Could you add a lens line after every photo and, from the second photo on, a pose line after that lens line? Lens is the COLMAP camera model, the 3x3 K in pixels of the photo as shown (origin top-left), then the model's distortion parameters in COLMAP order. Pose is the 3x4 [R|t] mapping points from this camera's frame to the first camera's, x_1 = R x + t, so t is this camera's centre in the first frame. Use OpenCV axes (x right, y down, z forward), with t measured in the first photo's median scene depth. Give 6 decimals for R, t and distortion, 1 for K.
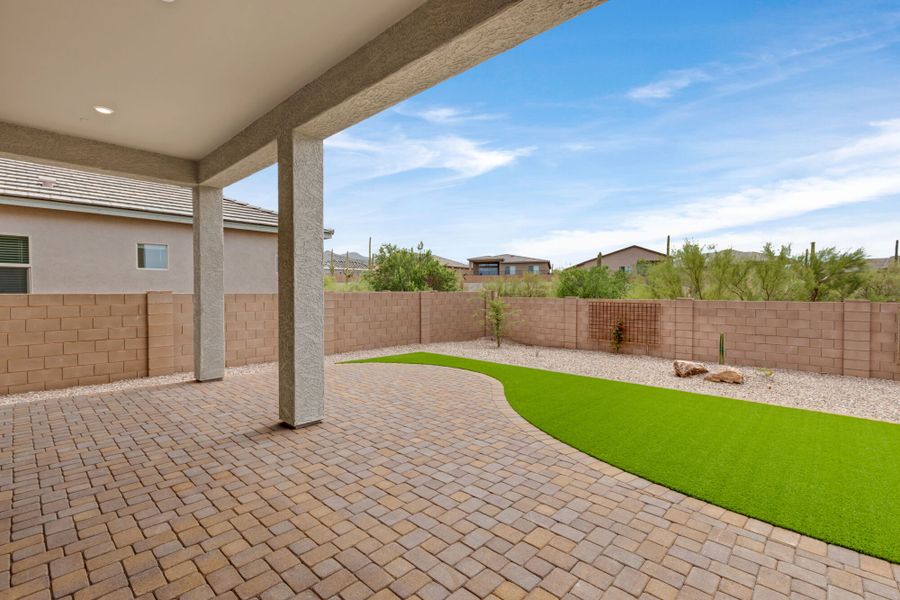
lens RADIAL K [[410.6, 0, 446.7], [0, 410.6, 302.9], [0, 0, 1]] dist [0.002203, -0.000068]
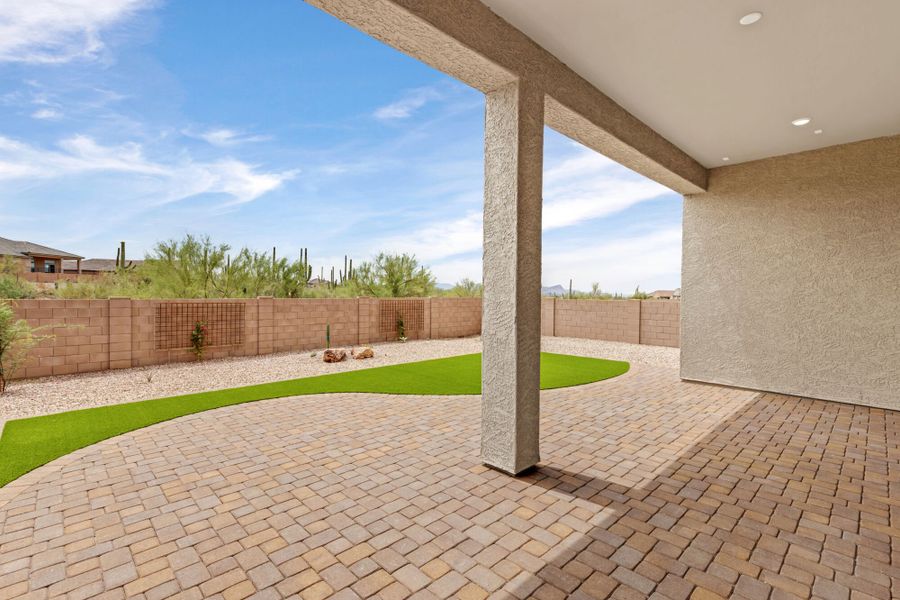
lens RADIAL K [[410.6, 0, 446.7], [0, 410.6, 302.9], [0, 0, 1]] dist [0.002203, -0.000068]
pose [[0.051107, -0.027442, 0.998316, -0.630995], [0.019502, 0.999459, 0.026475, -0.020491], [-0.998503, 0.018116, 0.051614, 0.606659]]
